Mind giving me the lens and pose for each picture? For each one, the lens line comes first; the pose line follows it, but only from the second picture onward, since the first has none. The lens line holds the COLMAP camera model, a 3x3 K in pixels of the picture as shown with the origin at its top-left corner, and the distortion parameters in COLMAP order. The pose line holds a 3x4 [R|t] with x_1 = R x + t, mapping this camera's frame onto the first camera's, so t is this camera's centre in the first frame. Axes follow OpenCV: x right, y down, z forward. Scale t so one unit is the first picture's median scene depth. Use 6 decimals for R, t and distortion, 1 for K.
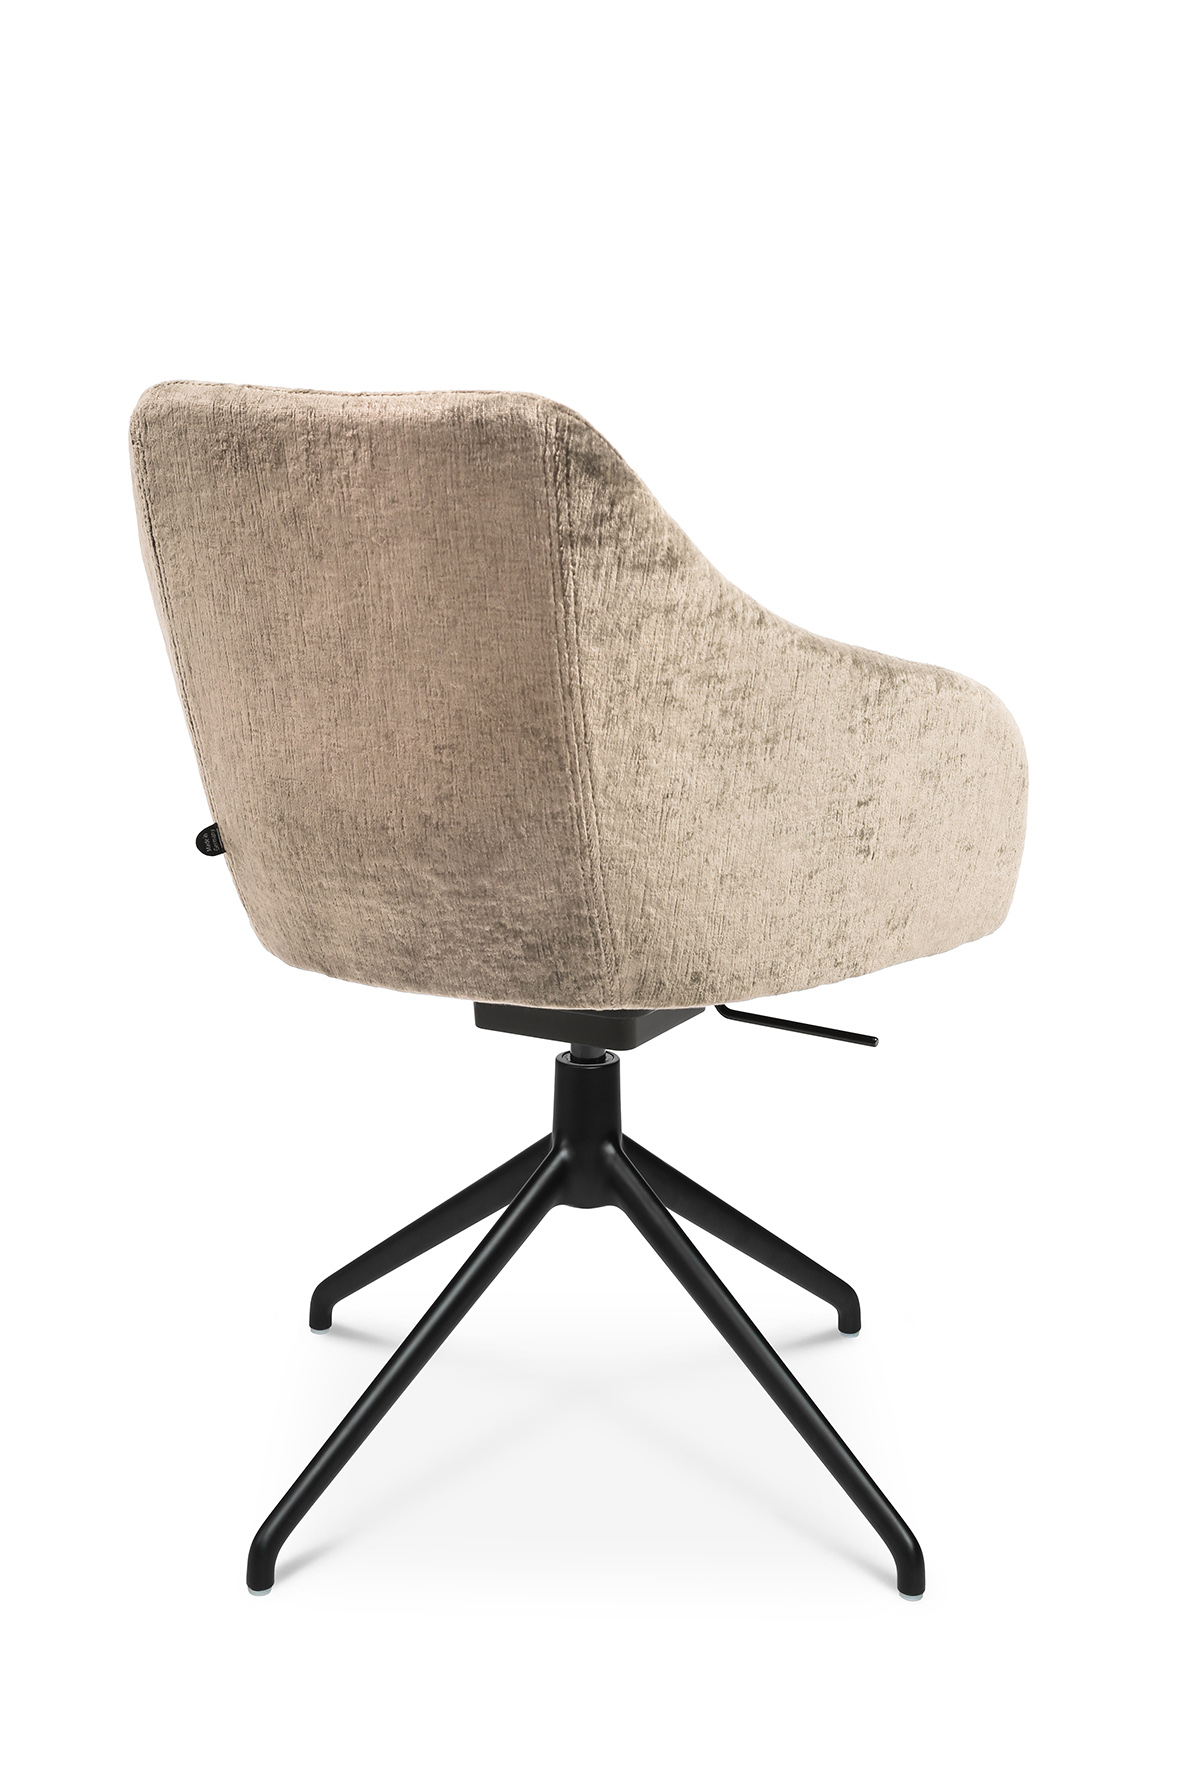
lens RADIAL K [[3253.2, 0, 590.2], [0, 3253.2, 886.7], [0, 0, 1]] dist [0.057021, 0.000000]
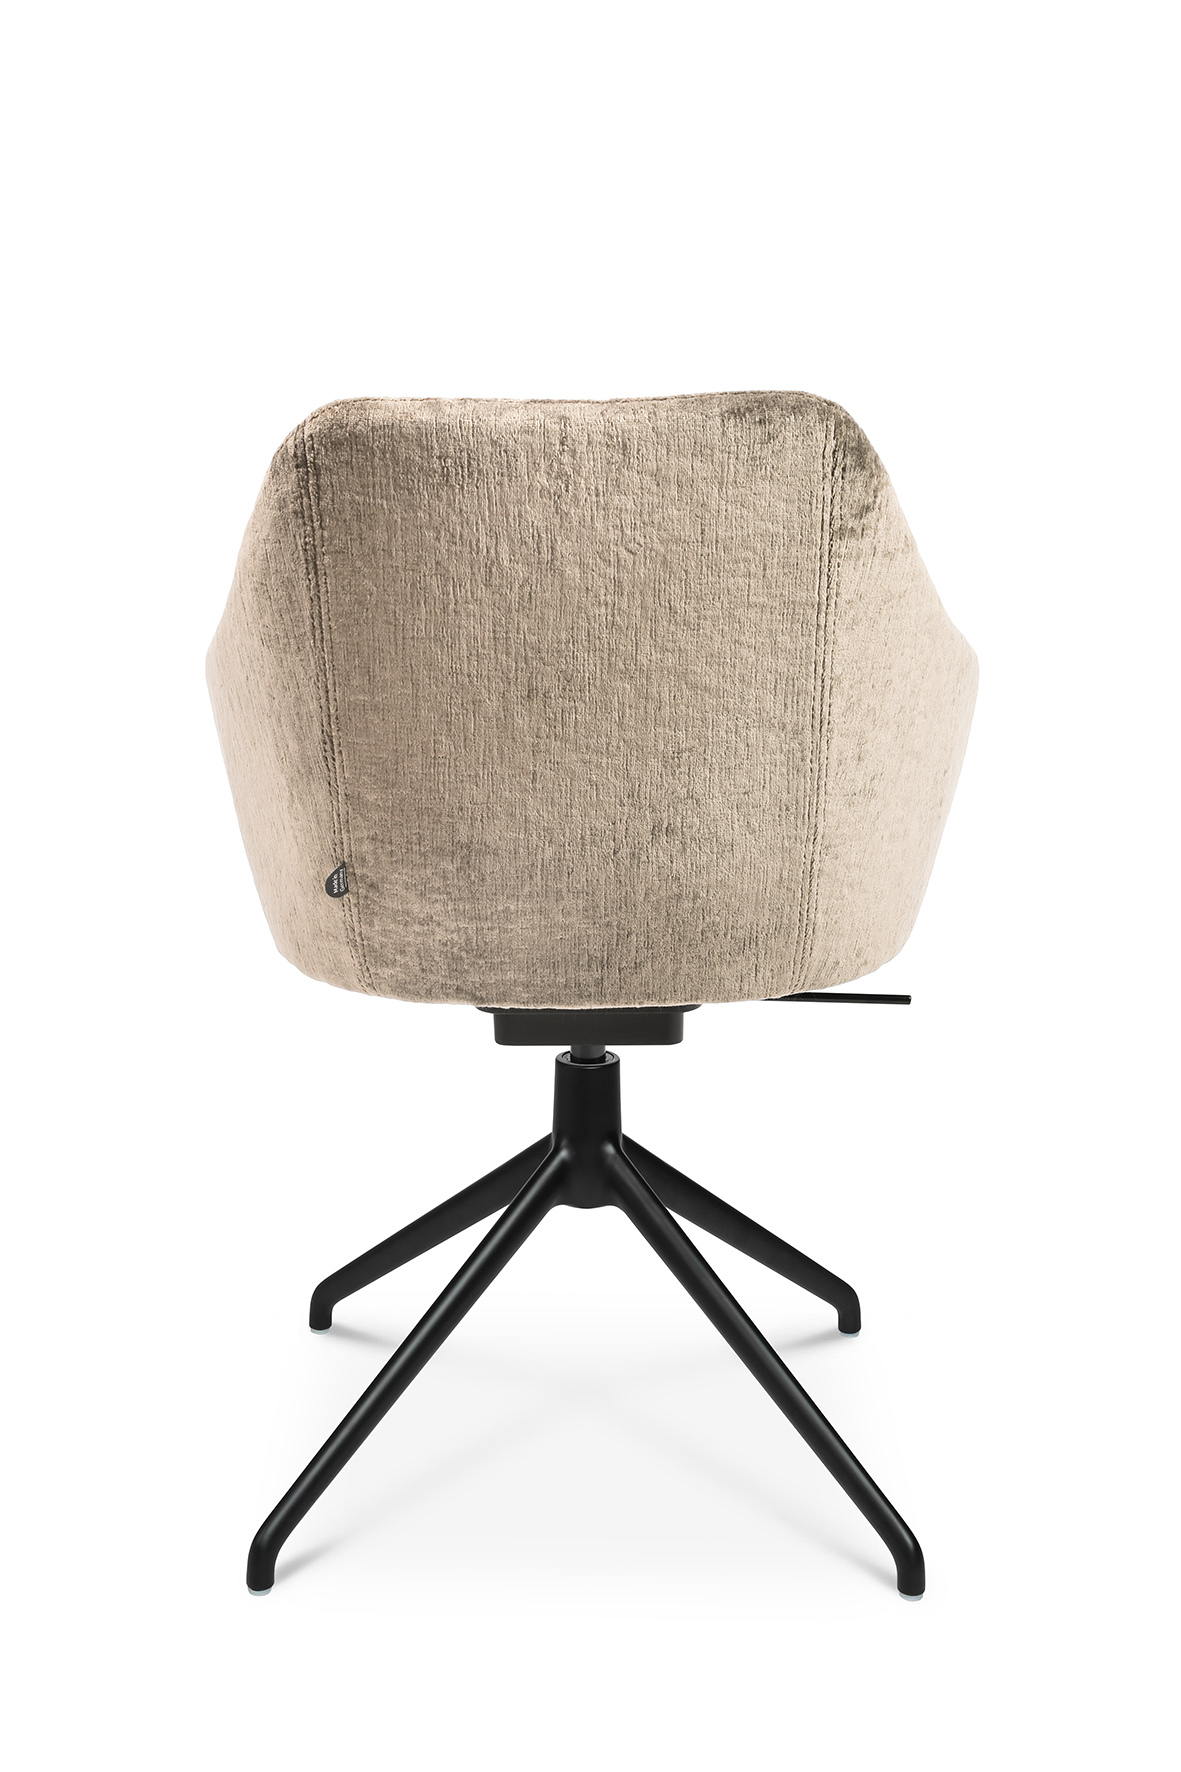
lens RADIAL K [[3253.2, 0, 590.2], [0, 3253.2, 885.5], [0, 0, 1]] dist [0.057021, 0.000000]
pose [[0.861162, -0.116191, 0.494873, -0.575892], [0.119418, 0.992523, 0.025227, -0.030973], [-0.494104, 0.037372, 0.868599, 0.150772]]
